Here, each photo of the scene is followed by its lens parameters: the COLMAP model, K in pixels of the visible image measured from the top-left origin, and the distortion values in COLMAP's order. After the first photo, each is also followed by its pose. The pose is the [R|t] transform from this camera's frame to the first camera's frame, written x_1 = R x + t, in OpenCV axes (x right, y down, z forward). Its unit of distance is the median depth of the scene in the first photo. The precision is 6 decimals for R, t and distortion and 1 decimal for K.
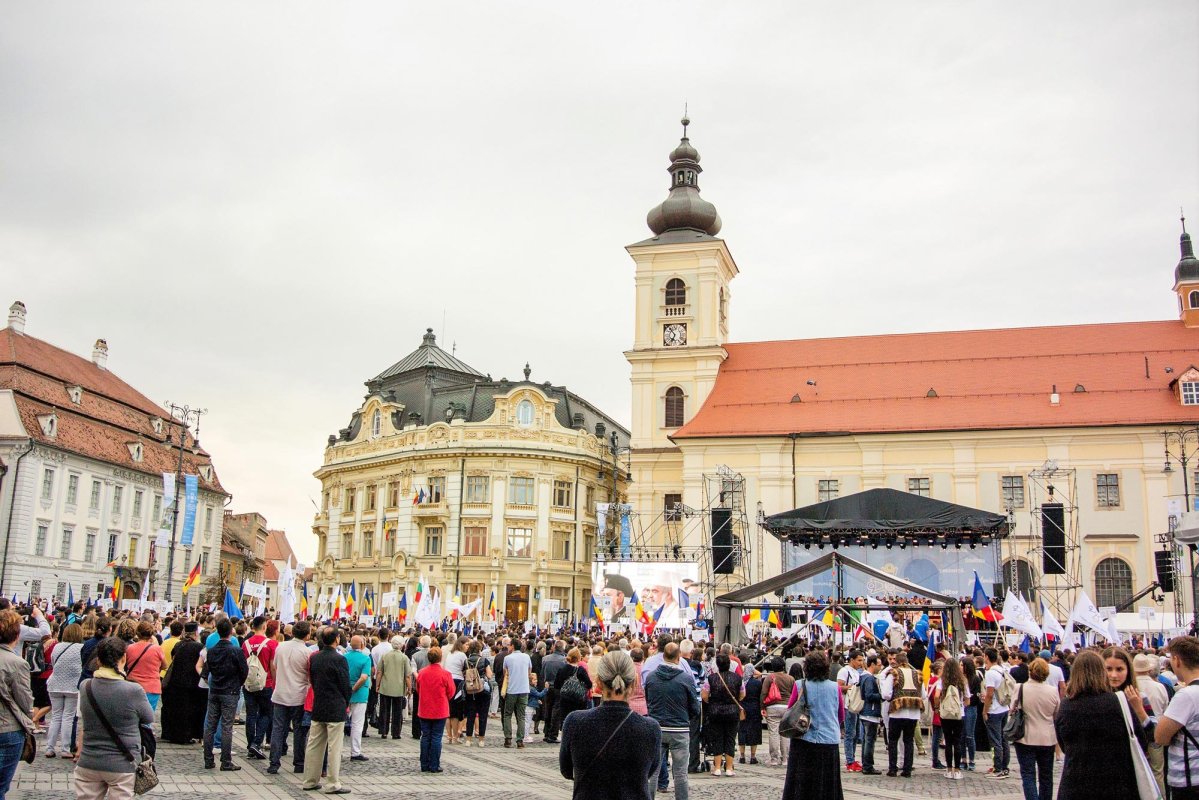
lens RADIAL K [[1031.0, 0, 590.4], [0, 1031.0, 408.7], [0, 0, 1]] dist [-0.140120, 0.077462]
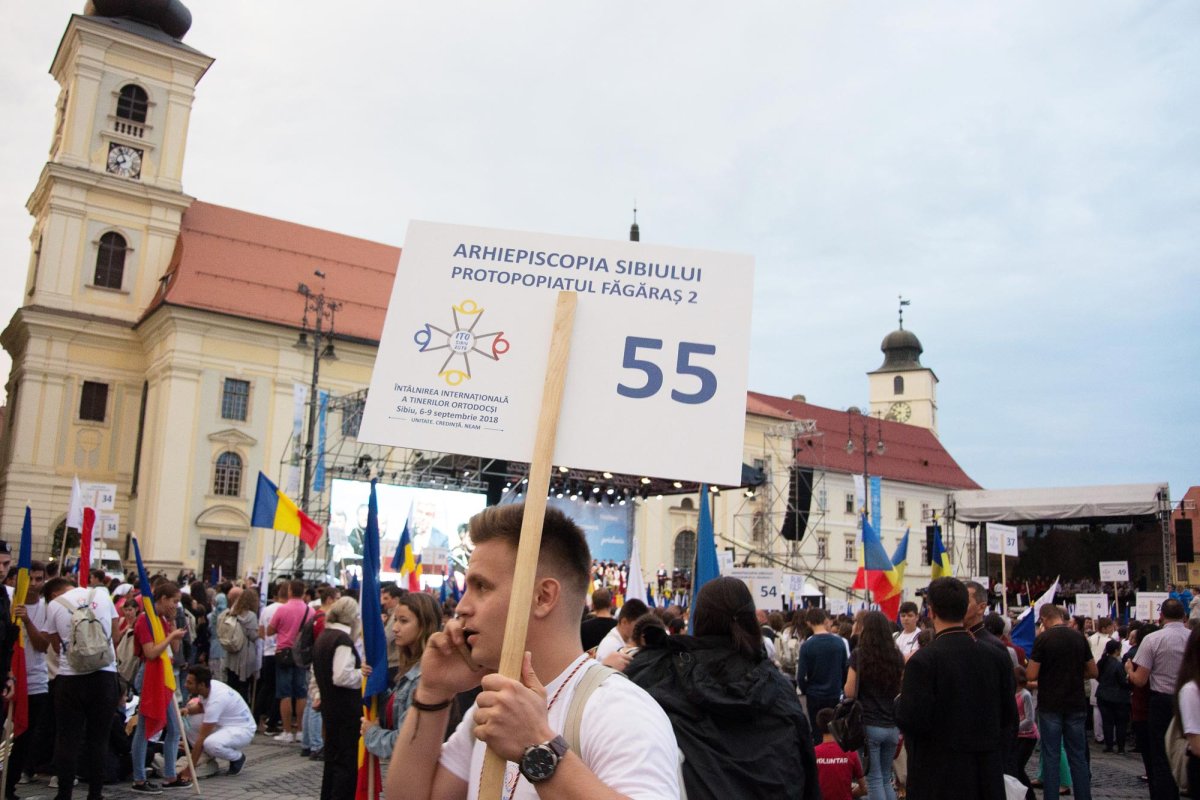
lens RADIAL K [[1019.9, 0, 591.8], [0, 1019.9, 393.7], [0, 0, 1]] dist [-0.139249, 0.067035]
pose [[0.592513, 0.153847, 0.790734, -0.240463], [-0.181727, 0.981818, -0.054853, 0.064404], [-0.784795, -0.111196, 0.609698, 0.321870]]
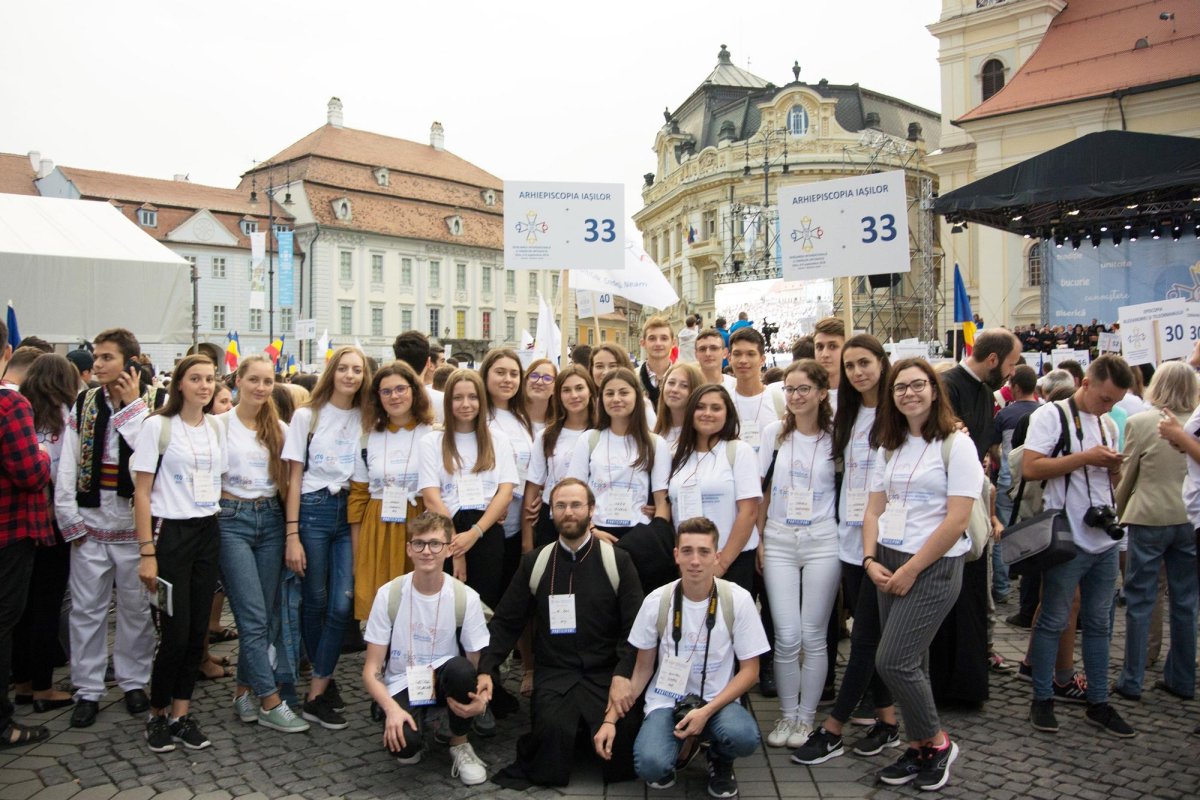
lens RADIAL K [[1019.9, 0, 602.4], [0, 1019.9, 390.3], [0, 0, 1]] dist [-0.139249, 0.067035]
pose [[0.866136, -0.033017, -0.498717, 0.187353], [0.136509, 0.975505, 0.172496, 0.052155], [0.480806, -0.217484, 0.849427, 0.186588]]
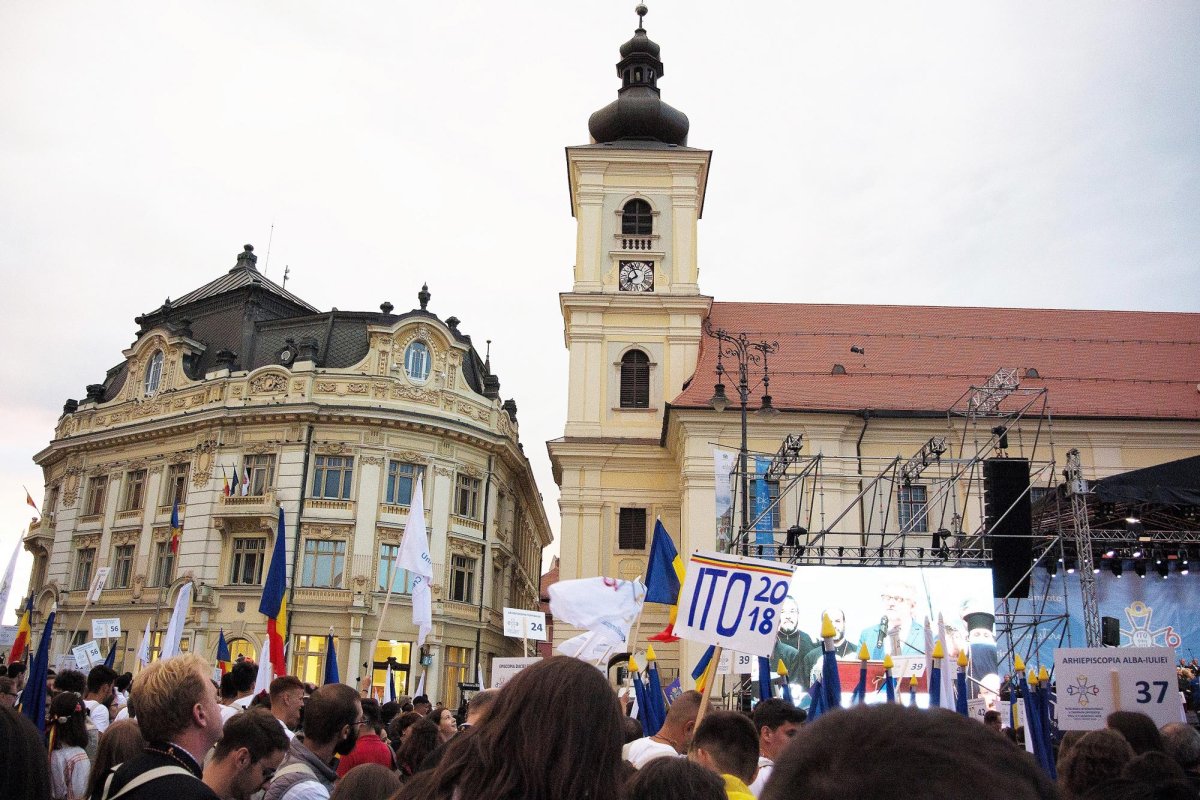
lens RADIAL K [[1031.8, 0, 593.1], [0, 1031.8, 403.0], [0, 0, 1]] dist [-0.140120, 0.077462]
pose [[0.964589, 0.083600, 0.250157, -0.109099], [-0.061494, 0.993583, -0.094928, 0.078054], [-0.256488, 0.076183, 0.963540, 0.364353]]
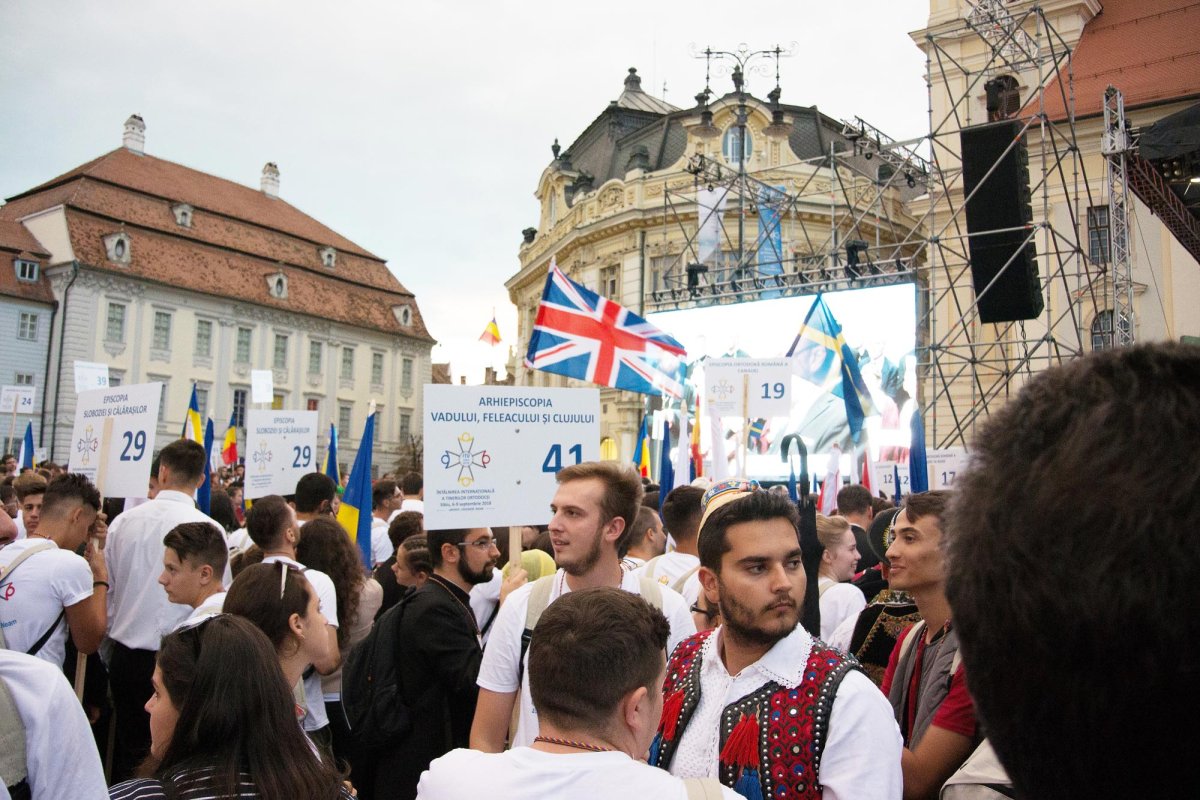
lens RADIAL K [[1019.9, 0, 591.3], [0, 1019.9, 406.5], [0, 0, 1]] dist [-0.139249, 0.067035]
pose [[0.918274, -0.039296, -0.393990, 0.080110], [0.081674, 0.992462, 0.091373, 0.090649], [0.387429, -0.116085, 0.914562, 0.396359]]
